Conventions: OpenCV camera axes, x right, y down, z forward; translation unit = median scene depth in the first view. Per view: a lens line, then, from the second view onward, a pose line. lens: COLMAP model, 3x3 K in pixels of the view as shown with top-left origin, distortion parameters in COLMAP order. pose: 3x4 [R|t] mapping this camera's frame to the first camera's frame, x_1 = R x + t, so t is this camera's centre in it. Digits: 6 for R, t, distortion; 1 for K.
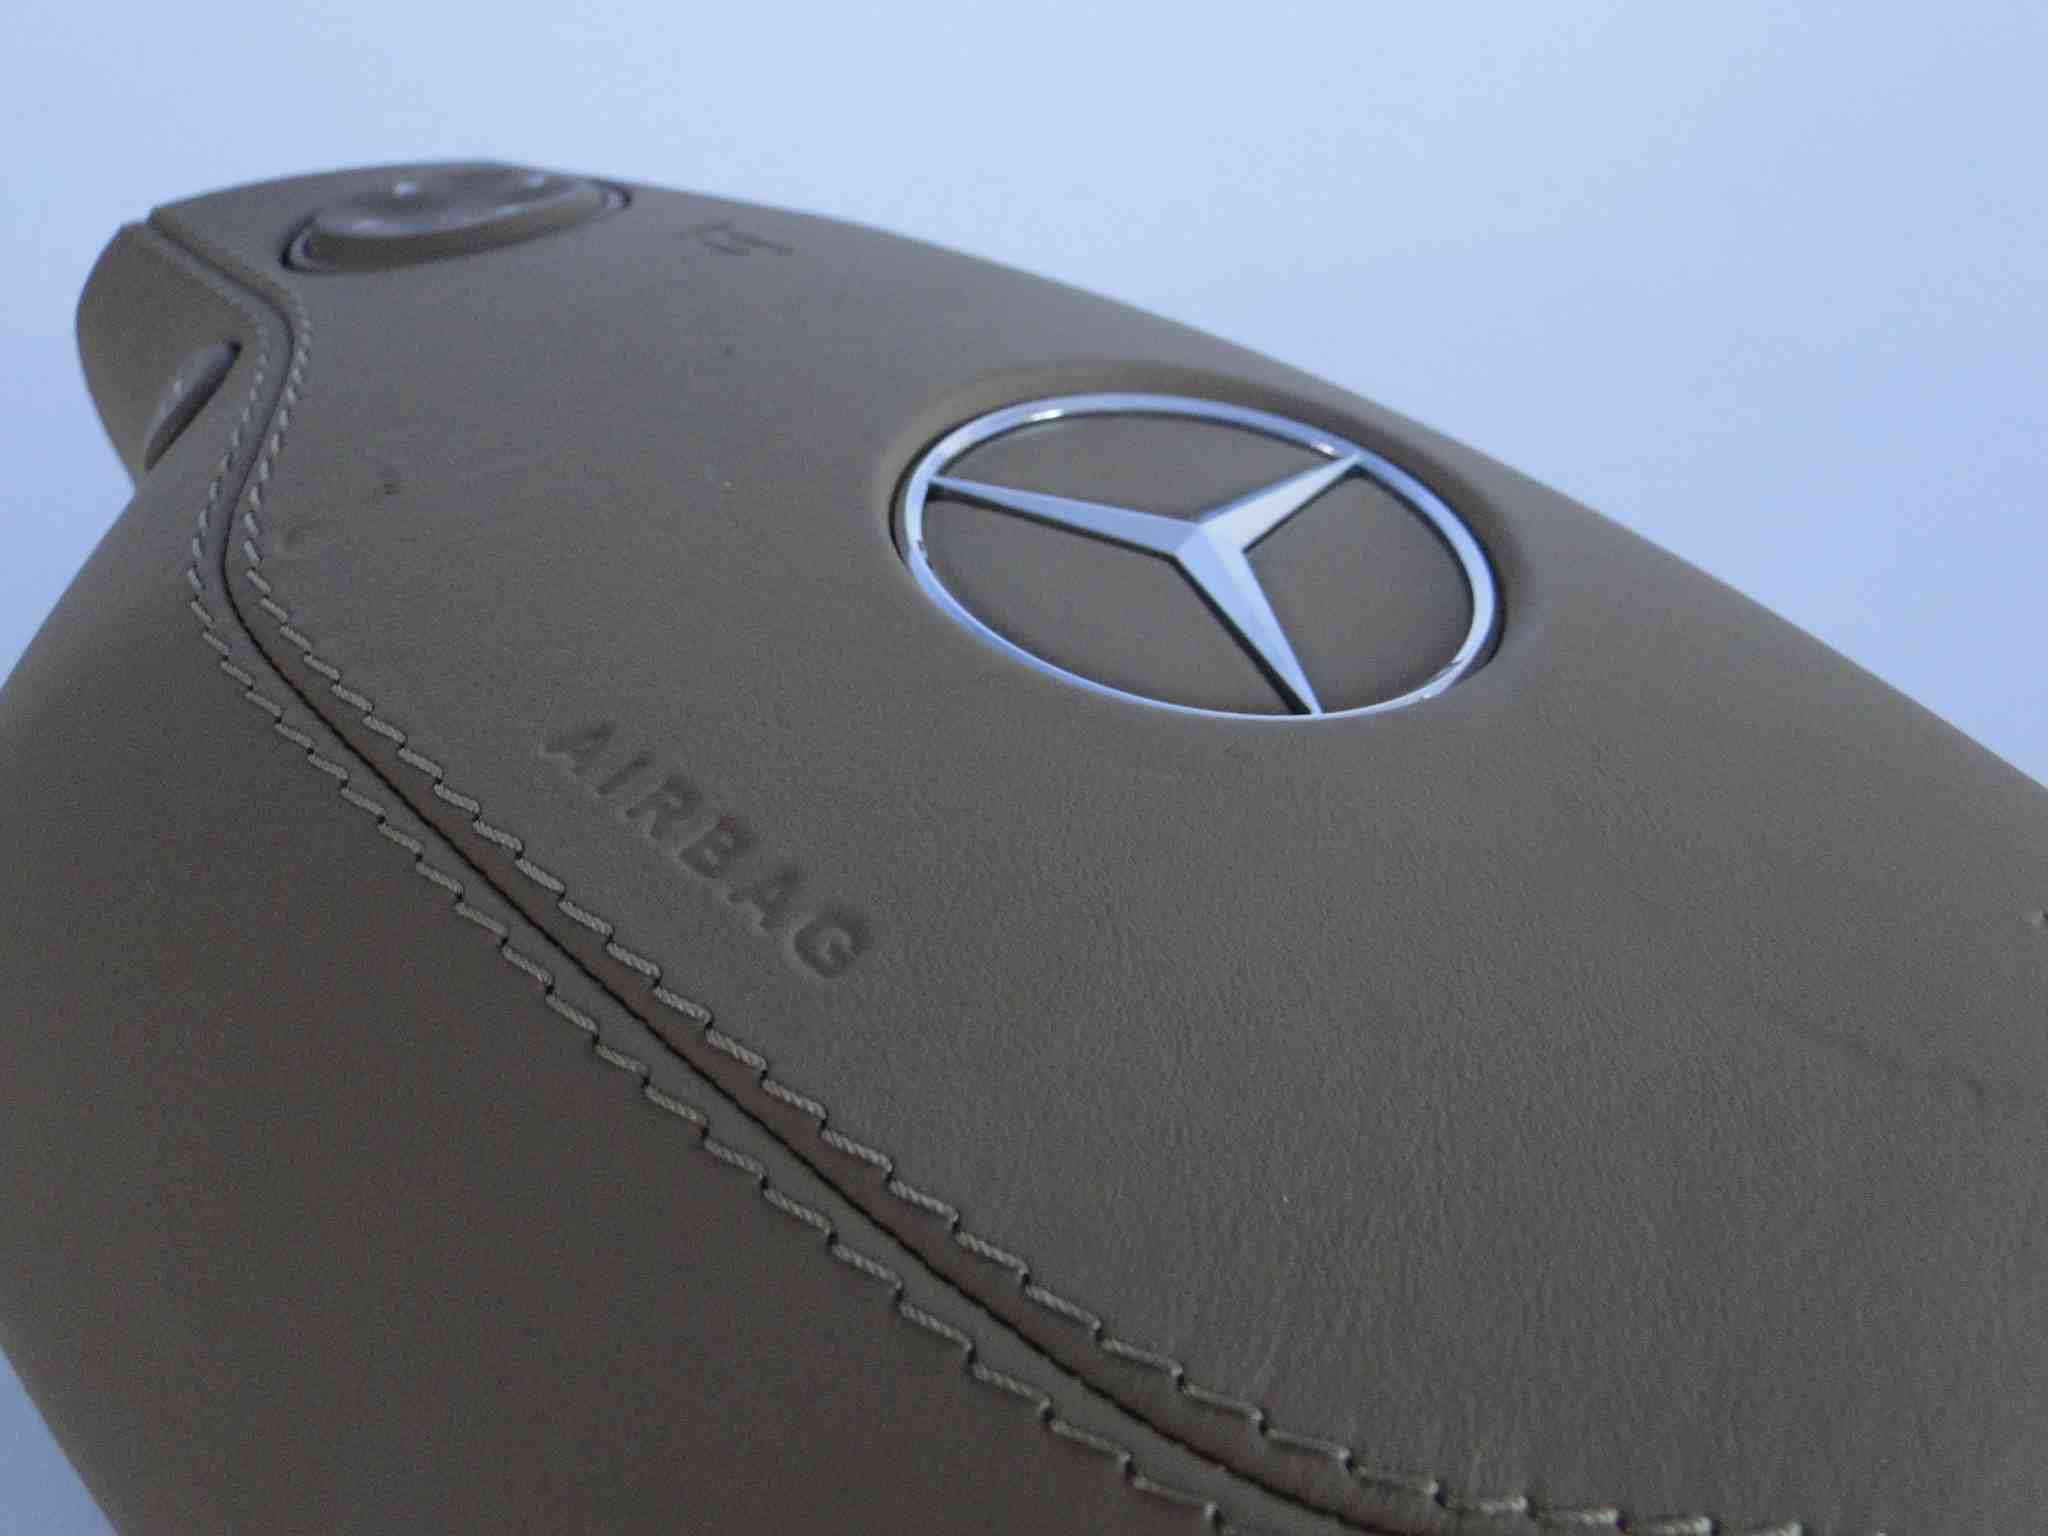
lens RADIAL K [[1667.7, 0, 1024.9], [0, 1667.7, 771.9], [0, 0, 1]] dist [0.004155, 0.000040]
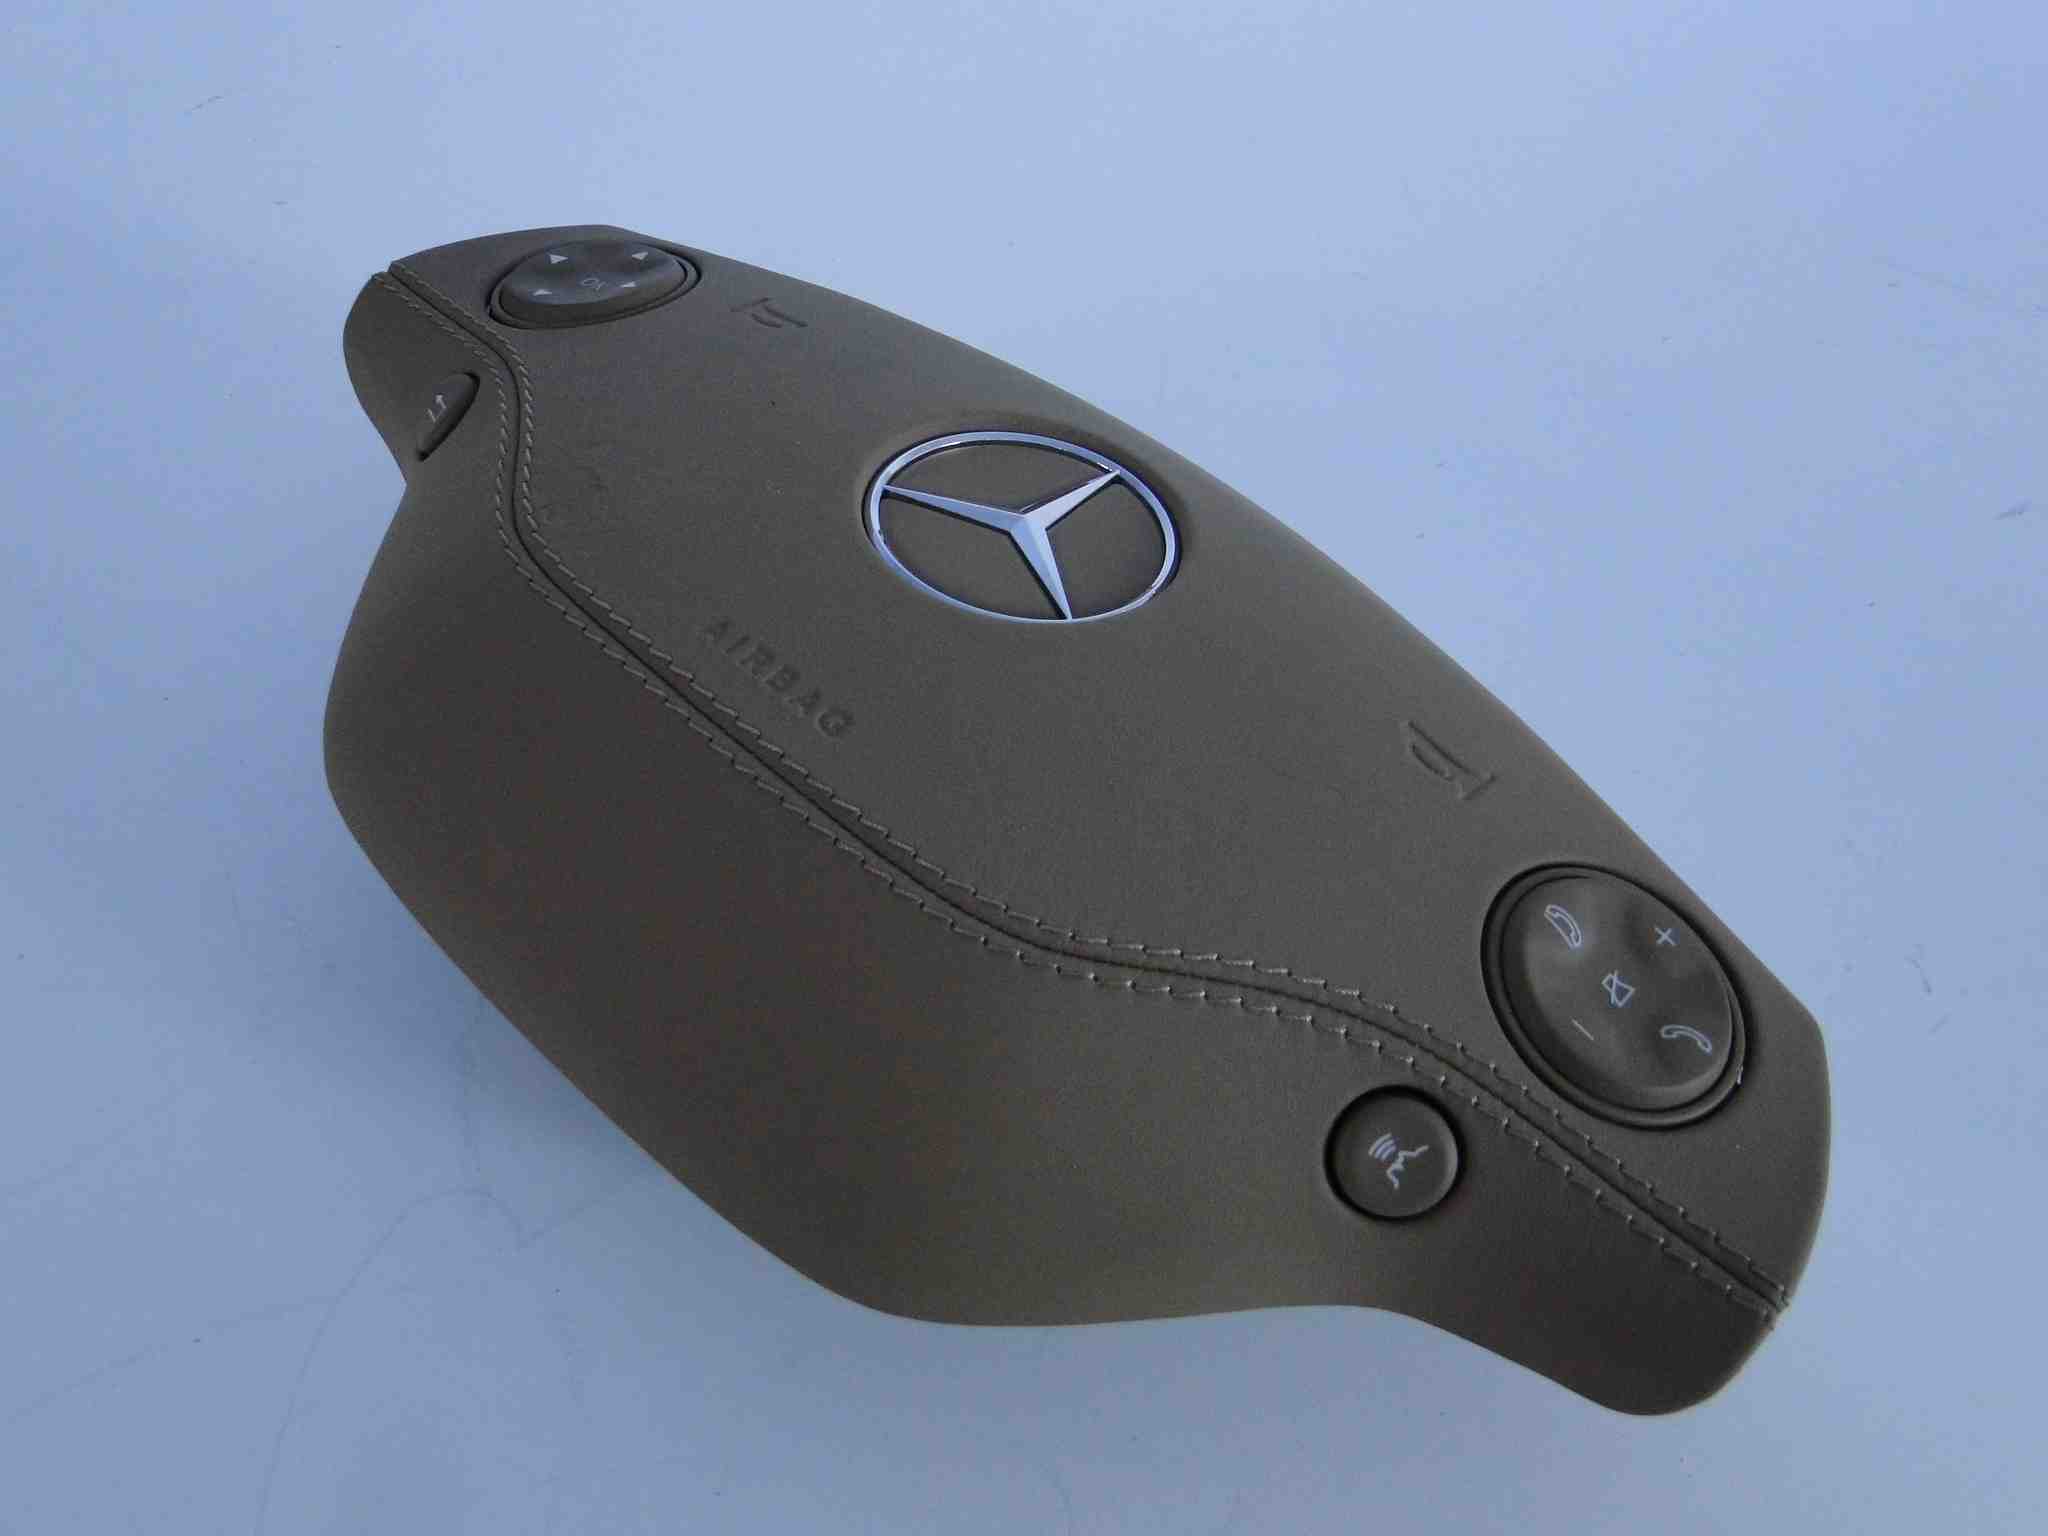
lens RADIAL K [[1667.7, 0, 1024.9], [0, 1667.7, 771.9], [0, 0, 1]] dist [0.004155, 0.000040]
pose [[0.999580, 0.018347, 0.022439, 0.077398], [-0.020465, 0.994966, 0.098100, -0.048350], [-0.020526, -0.098518, 0.994924, -1.058110]]
